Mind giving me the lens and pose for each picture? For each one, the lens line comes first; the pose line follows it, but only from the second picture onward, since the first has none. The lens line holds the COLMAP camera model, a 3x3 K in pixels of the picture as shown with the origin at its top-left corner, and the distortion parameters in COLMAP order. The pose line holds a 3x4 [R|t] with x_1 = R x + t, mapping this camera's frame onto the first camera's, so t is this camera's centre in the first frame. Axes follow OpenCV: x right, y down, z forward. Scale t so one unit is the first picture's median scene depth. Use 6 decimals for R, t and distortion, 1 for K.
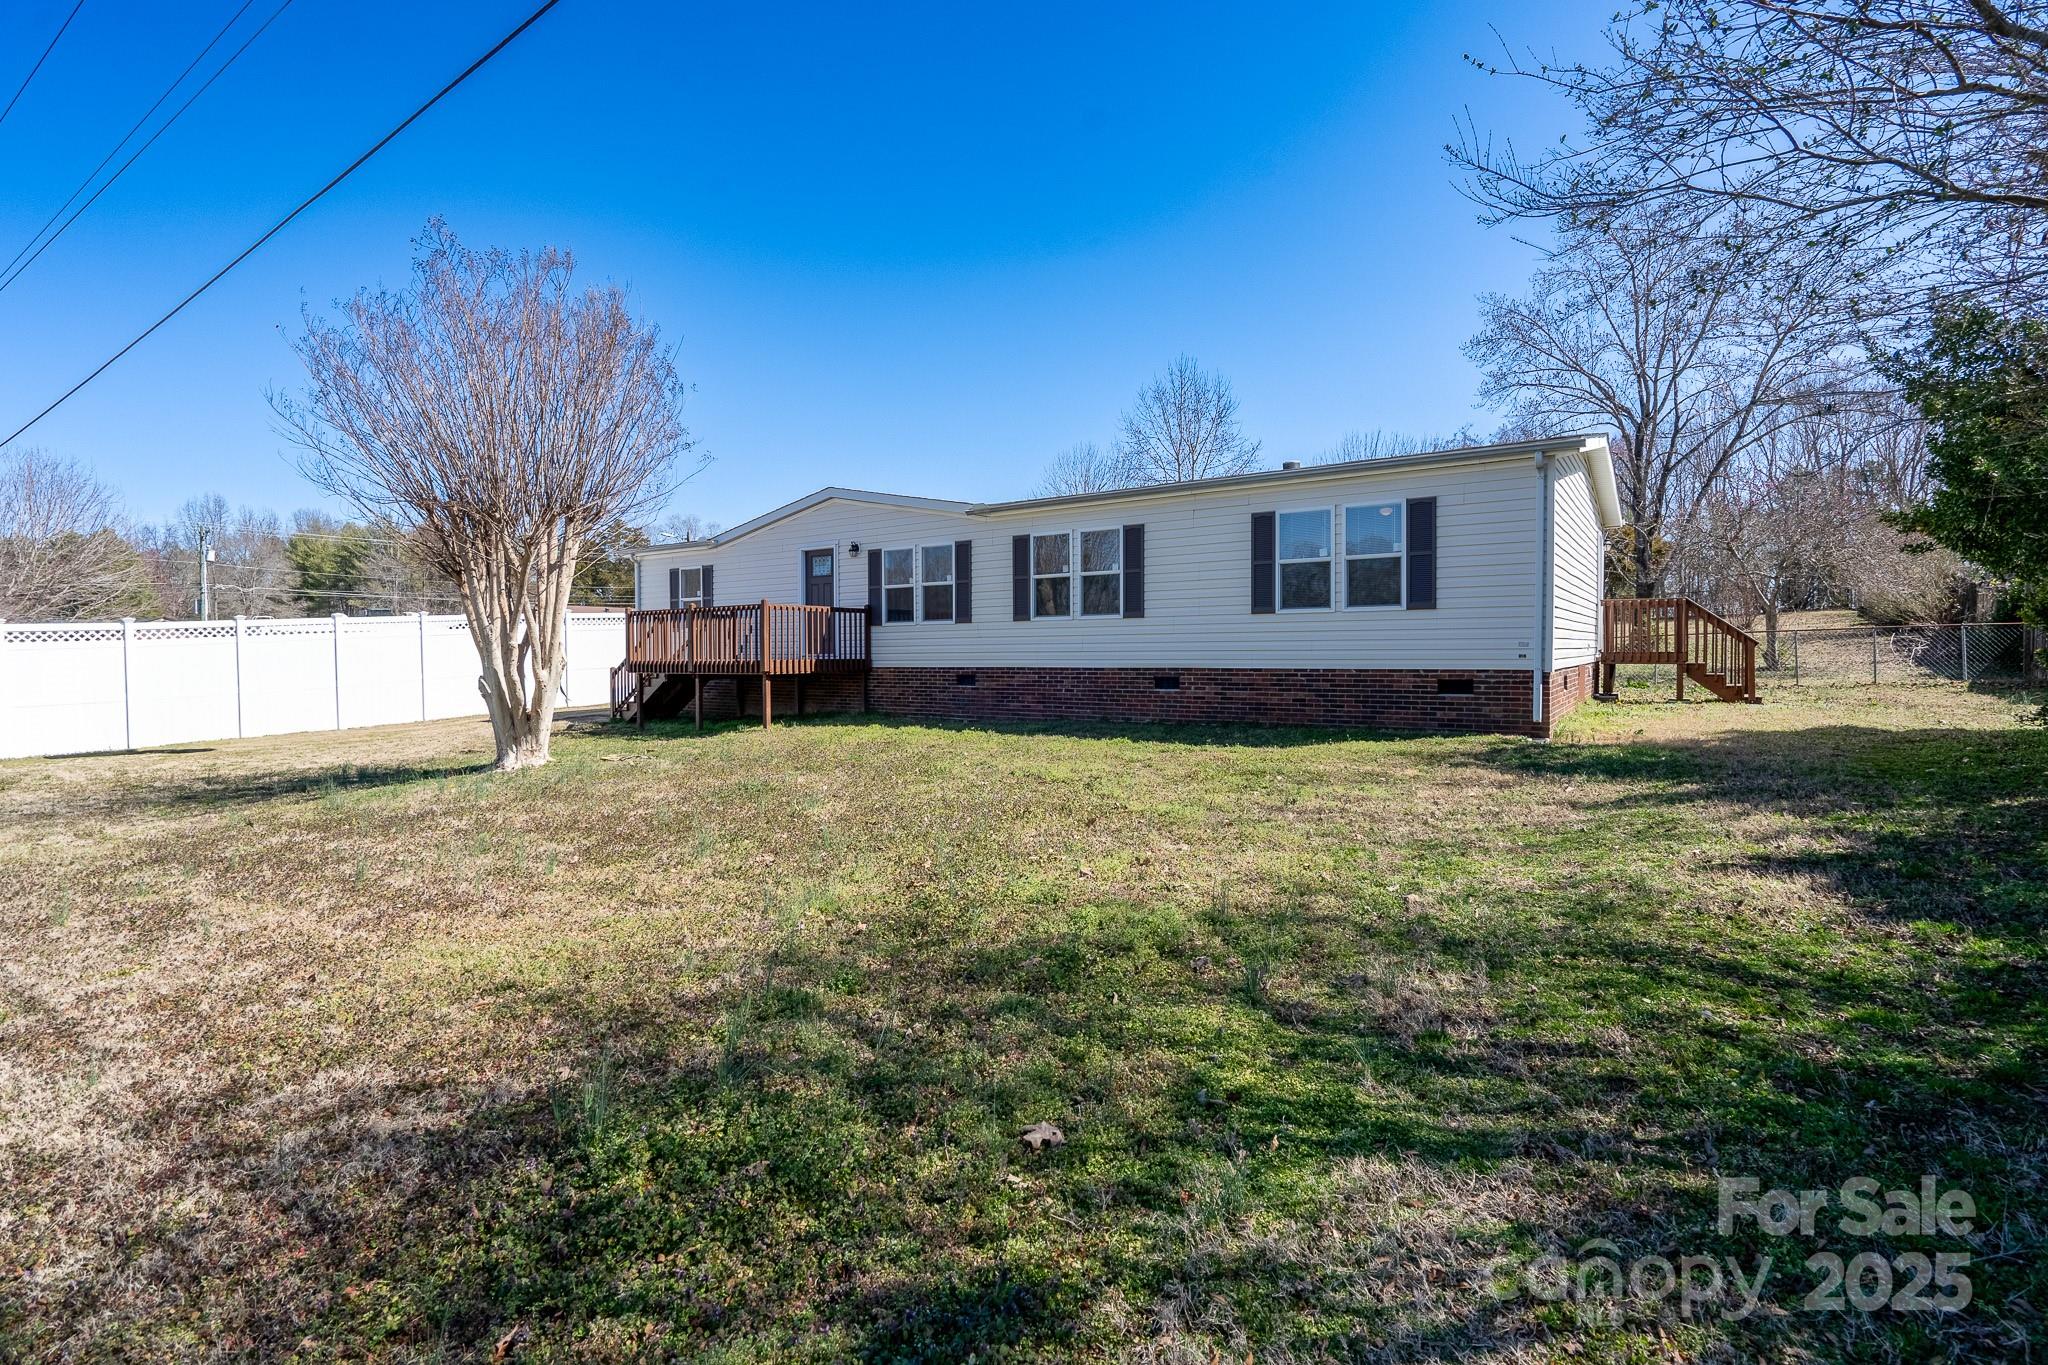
lens RADIAL K [[941.6, 0, 1032.5], [0, 941.6, 688.8], [0, 0, 1]] dist [-0.001531, -0.000776]
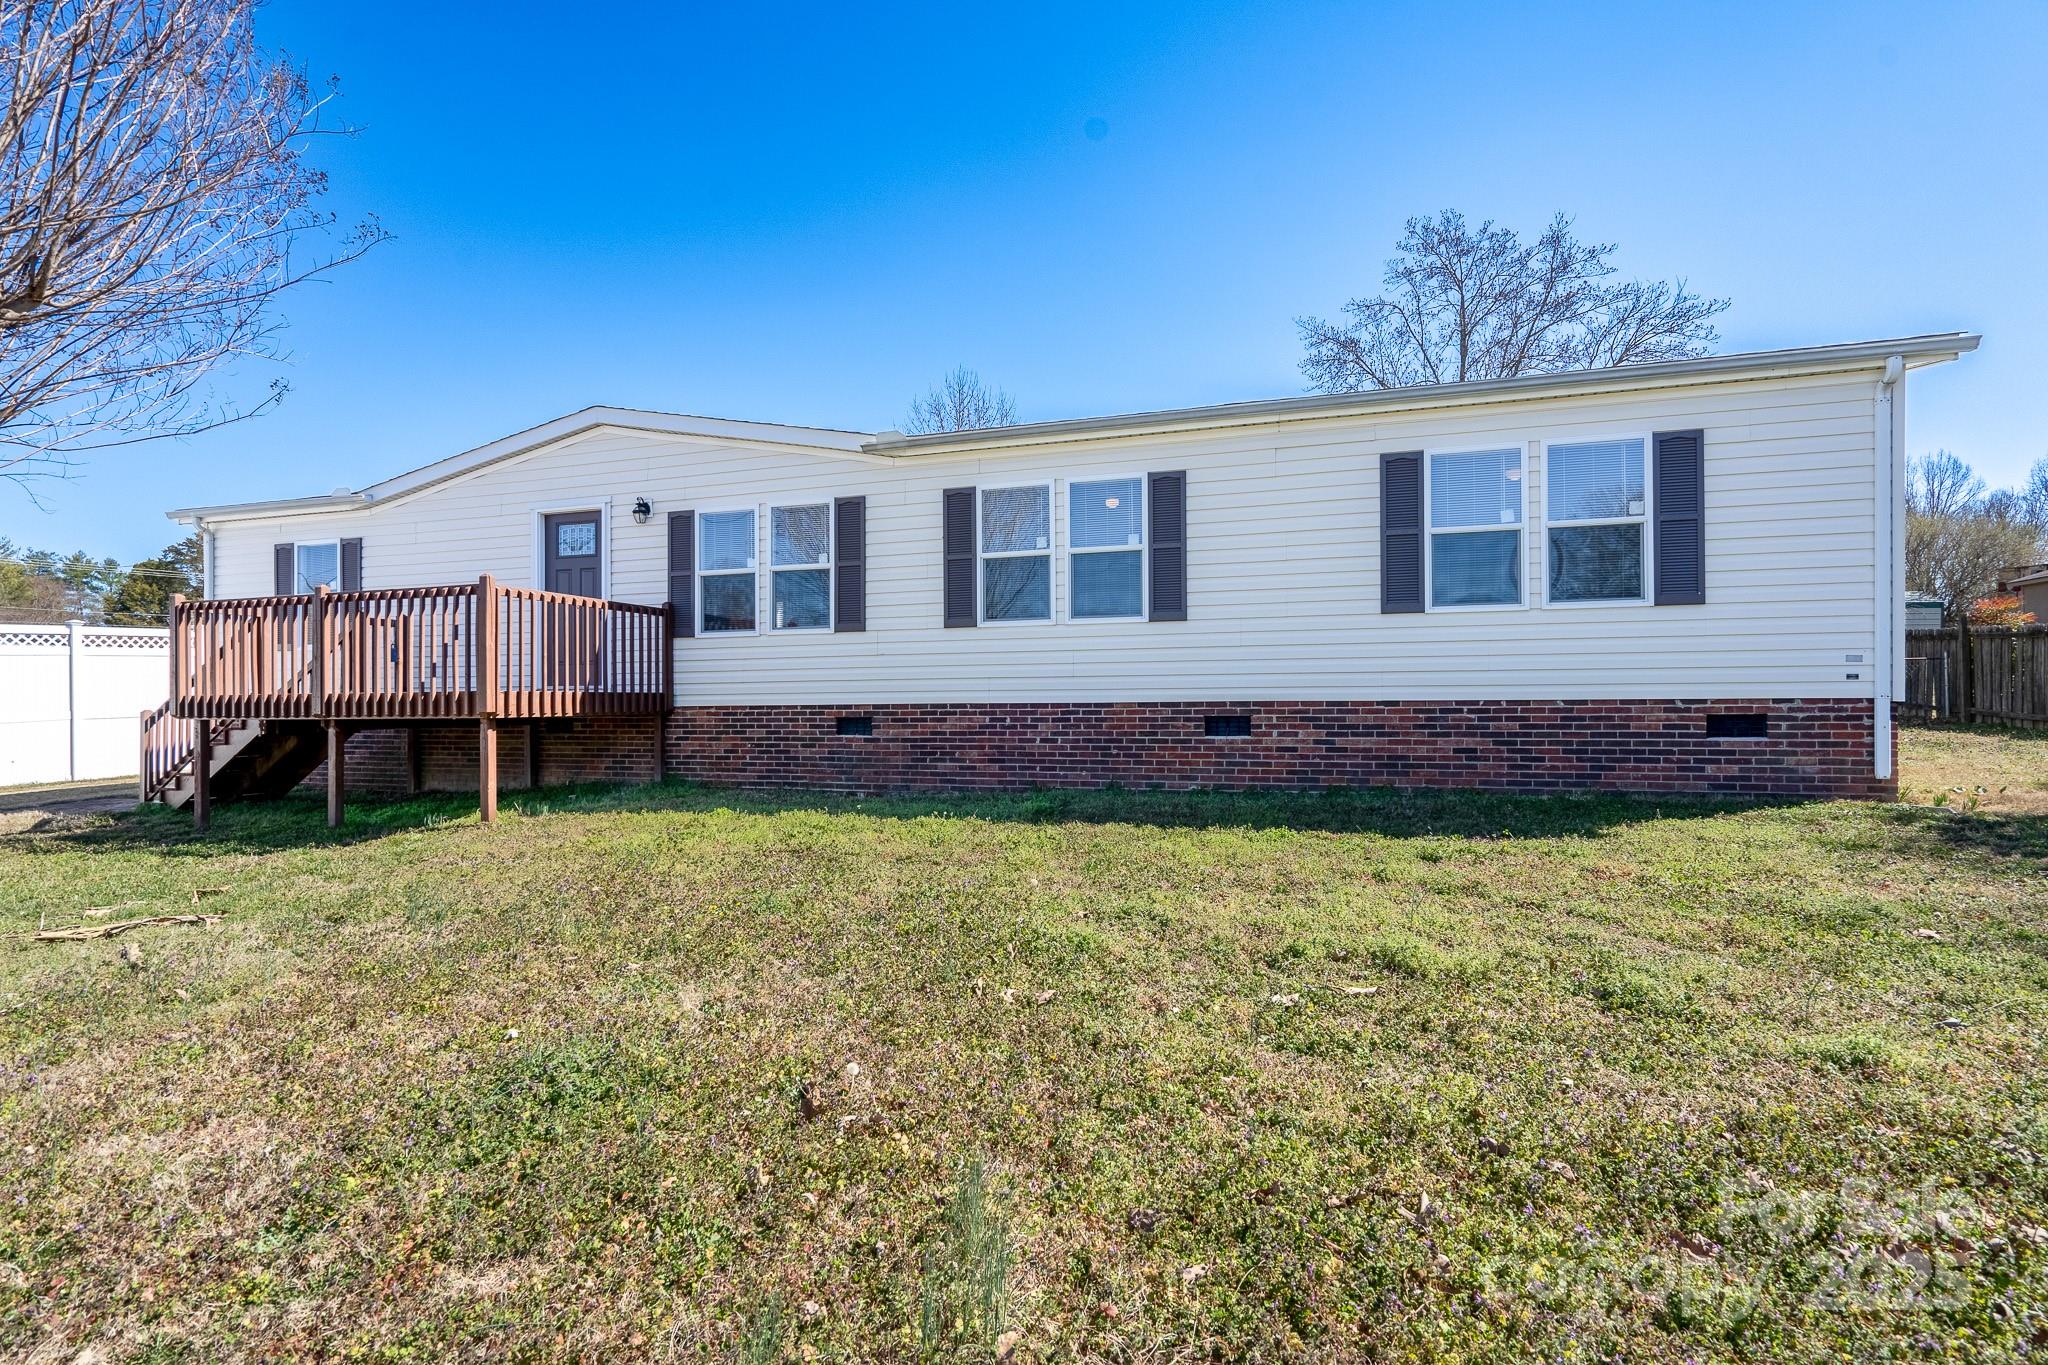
lens RADIAL K [[941.6, 0, 1029.8], [0, 941.6, 700.5], [0, 0, 1]] dist [-0.001531, -0.000776]
pose [[0.953277, -0.001444, 0.302095, -0.148750], [0.013622, 0.999177, -0.038206, -0.000990], [-0.301791, 0.040536, 0.952512, 0.395815]]
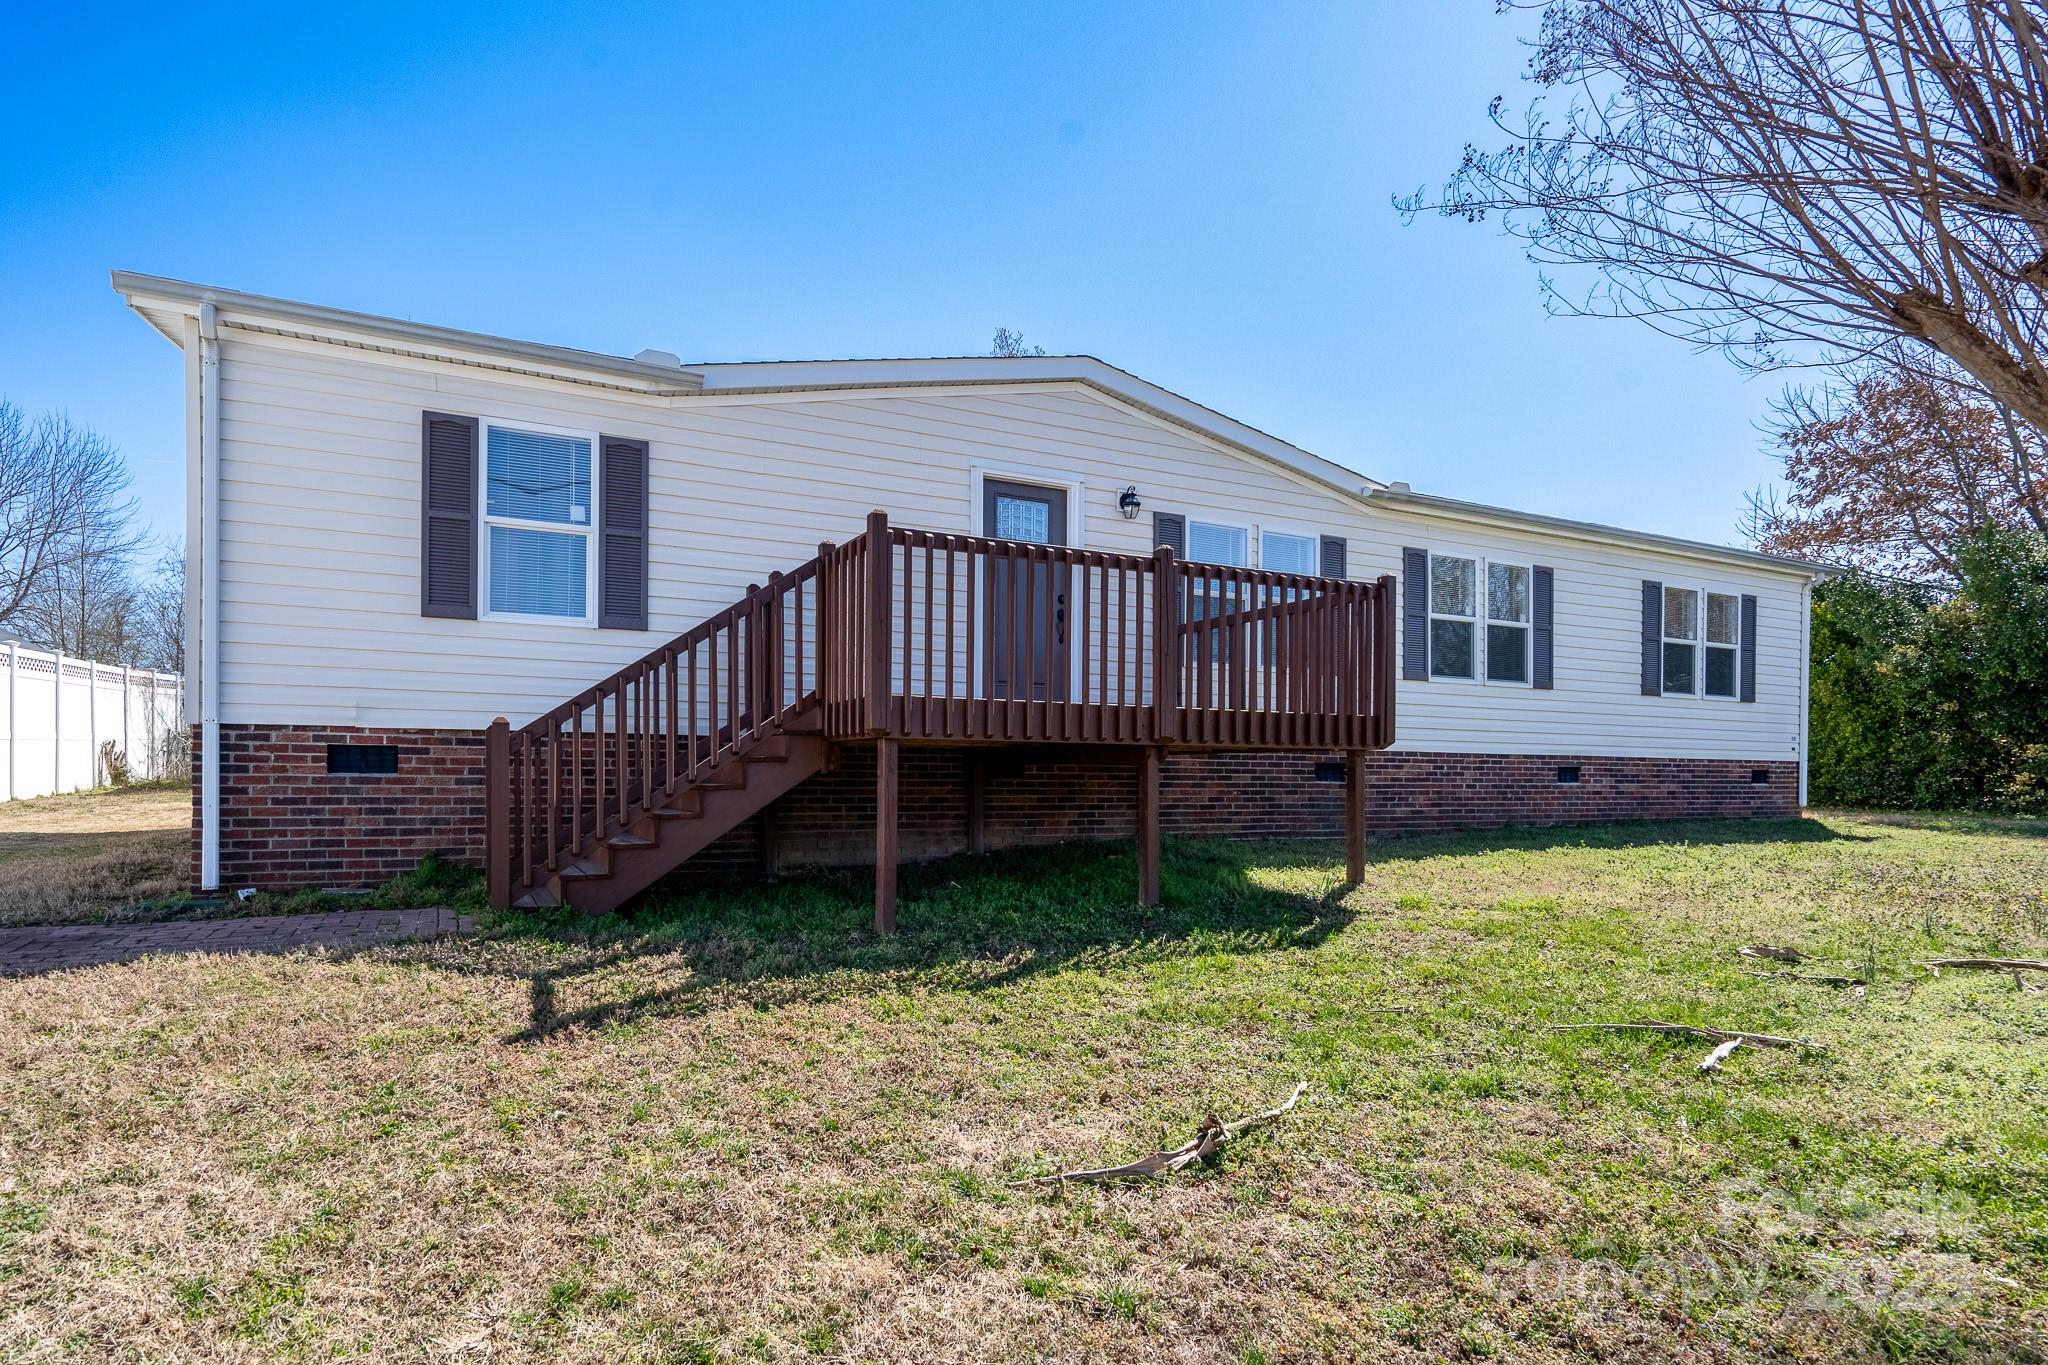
lens RADIAL K [[1145.8, 0, 1014.2], [0, 1145.8, 764.2], [0, 0, 1]] dist [-0.005310, -0.000765]
pose [[0.448781, -0.001764, 0.893640, -0.820558], [0.005997, 0.999981, -0.001038, -0.014924], [-0.893622, 0.005825, 0.448783, 0.869564]]
